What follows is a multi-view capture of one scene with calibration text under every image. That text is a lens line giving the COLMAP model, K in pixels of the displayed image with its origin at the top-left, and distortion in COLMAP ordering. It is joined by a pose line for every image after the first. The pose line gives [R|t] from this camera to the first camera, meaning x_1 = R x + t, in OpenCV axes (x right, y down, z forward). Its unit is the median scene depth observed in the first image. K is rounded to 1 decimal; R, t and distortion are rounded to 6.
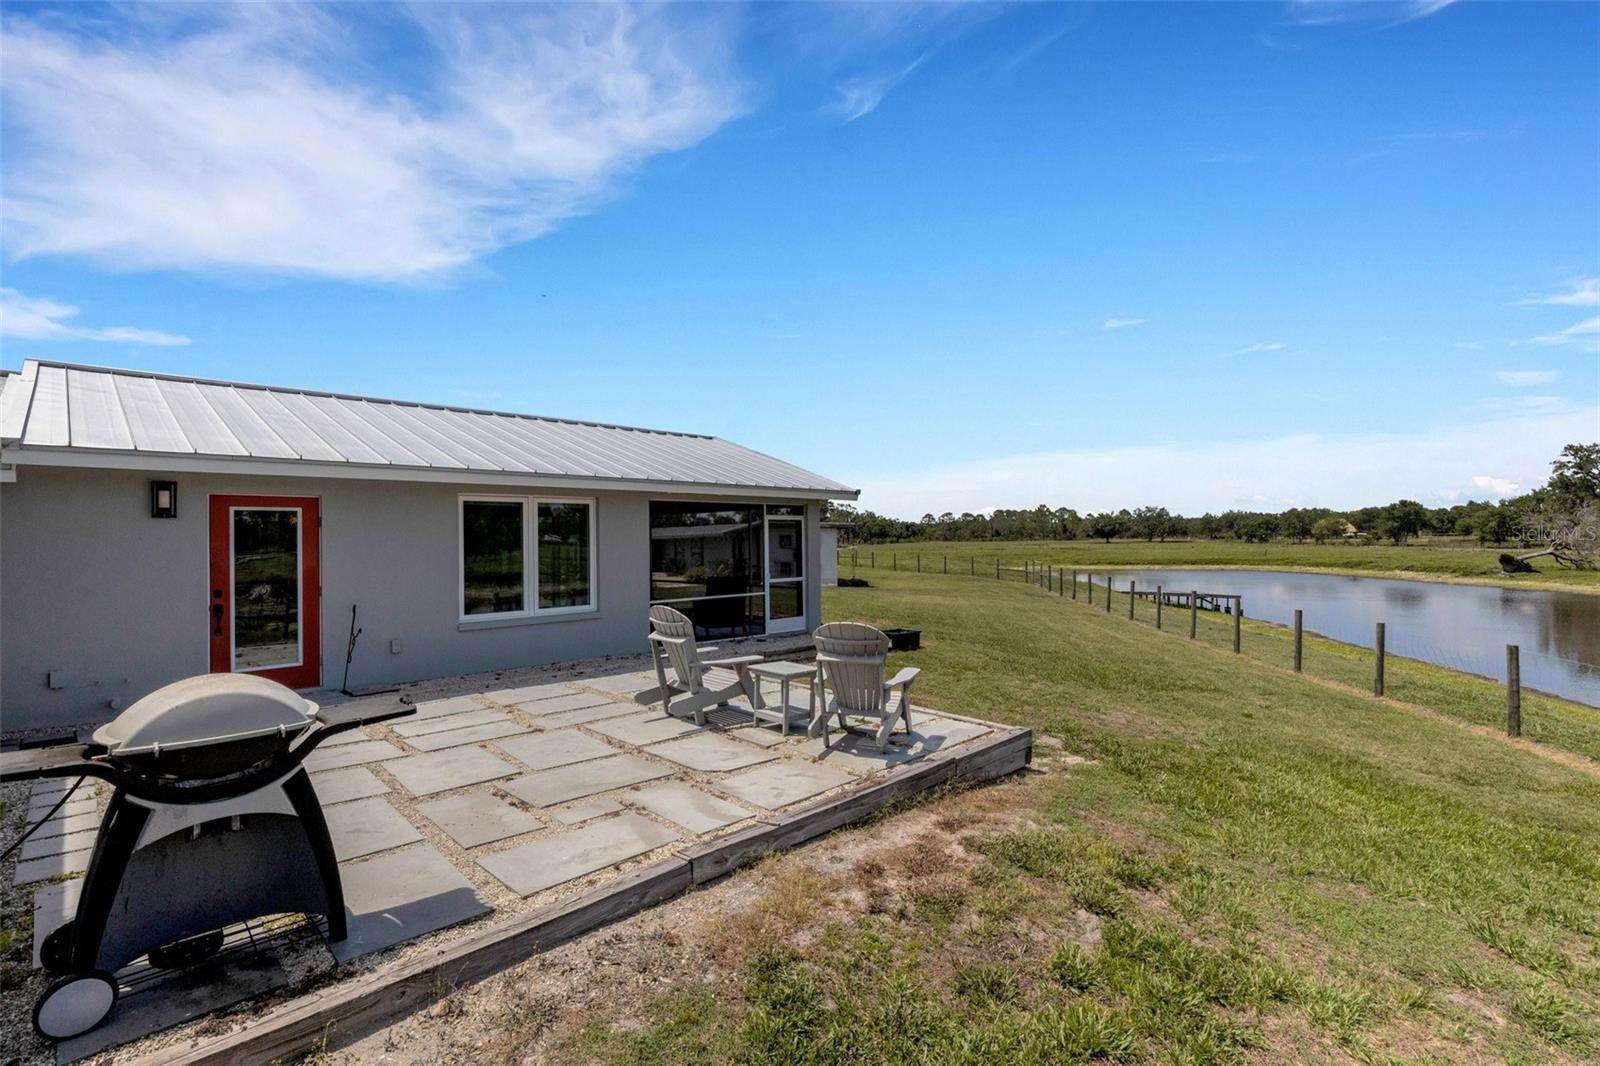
lens RADIAL K [[752.9, 0, 802.9], [0, 752.9, 526.9], [0, 0, 1]] dist [0.024832, -0.000122]
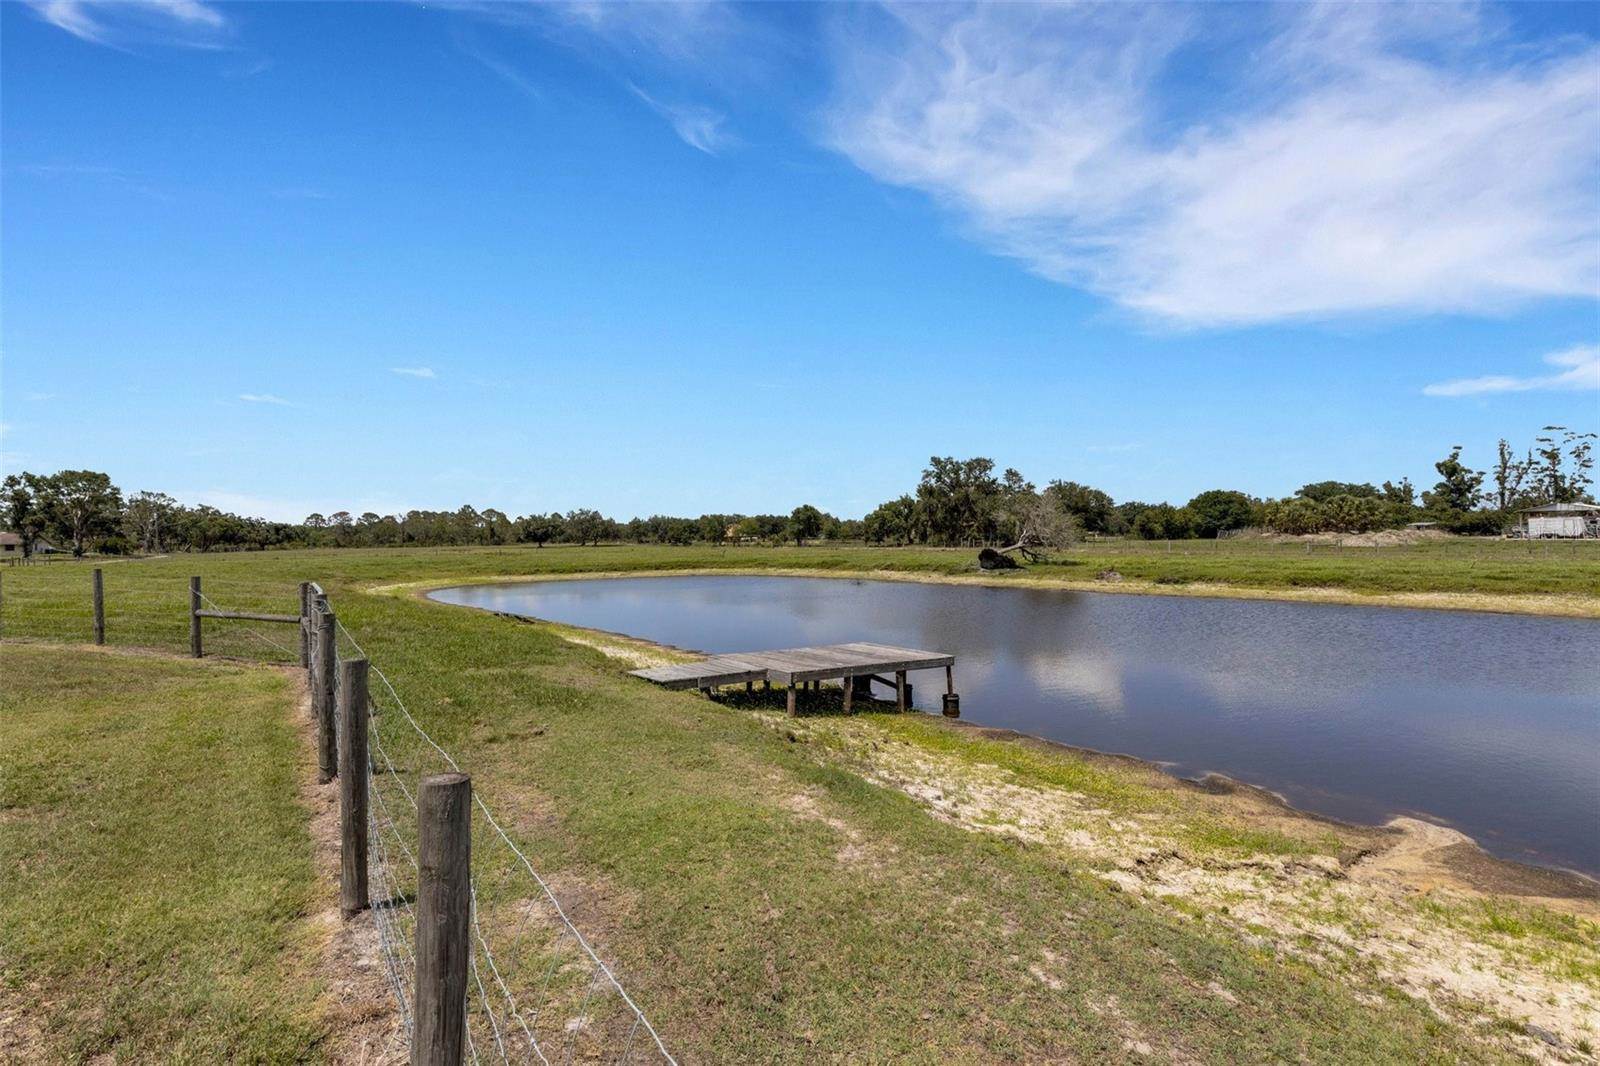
lens RADIAL K [[752.9, 0, 802.9], [0, 752.9, 526.9], [0, 0, 1]] dist [0.024832, -0.000122]
pose [[0.750202, 0.010498, 0.661126, 0.037375], [-0.004668, 0.999933, -0.010581, 0.004283], [-0.661193, 0.004852, 0.750201, 0.103771]]
